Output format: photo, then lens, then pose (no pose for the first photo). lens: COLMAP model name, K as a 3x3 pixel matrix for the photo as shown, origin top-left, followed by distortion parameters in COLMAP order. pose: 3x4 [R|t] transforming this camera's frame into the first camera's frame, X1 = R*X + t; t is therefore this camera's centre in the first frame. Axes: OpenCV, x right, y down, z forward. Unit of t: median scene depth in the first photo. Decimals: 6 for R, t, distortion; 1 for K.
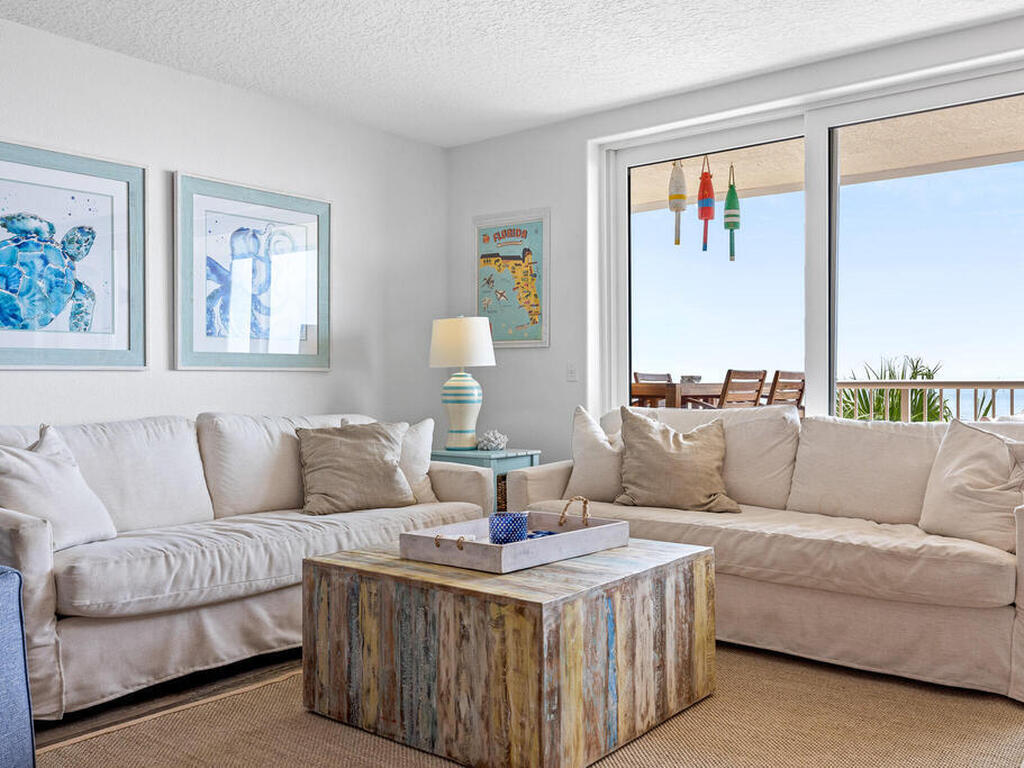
lens RADIAL K [[916.5, 0, 505.4], [0, 916.5, 363.9], [0, 0, 1]] dist [0.001175, -0.009942]
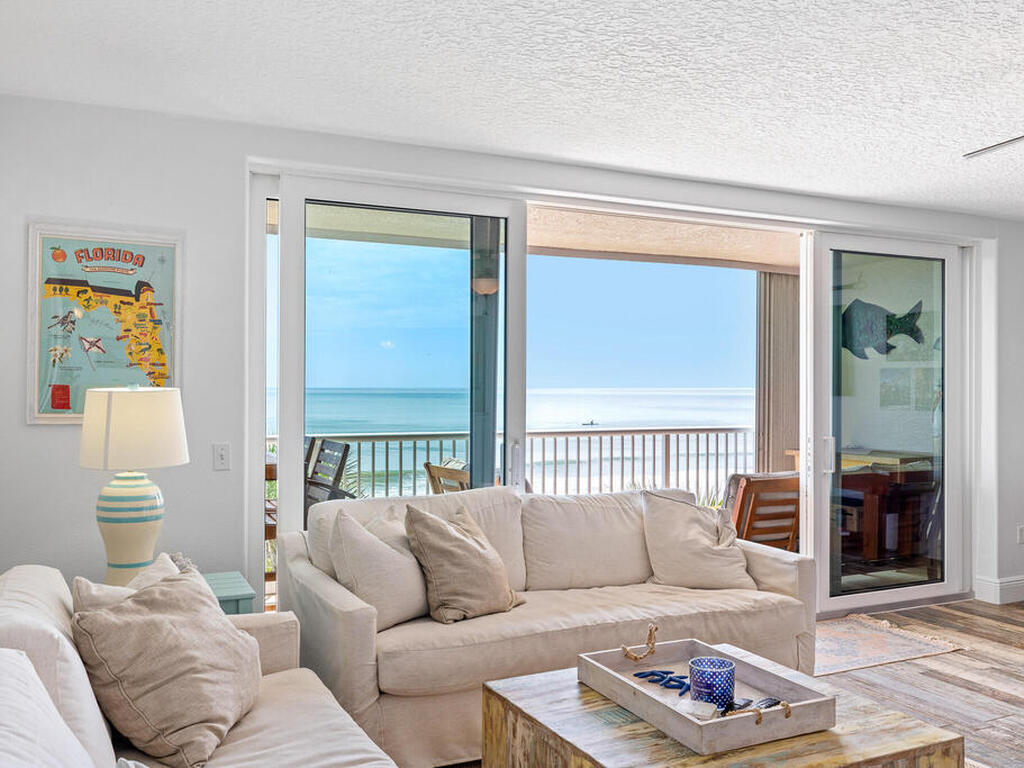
lens RADIAL K [[916.5, 0, 490.6], [0, 916.5, 386.5], [0, 0, 1]] dist [0.001175, -0.009942]
pose [[0.426762, 0.004027, 0.904355, -0.660943], [-0.022156, 0.999736, 0.006004, -0.075445], [-0.904092, -0.022599, 0.426739, 0.618095]]
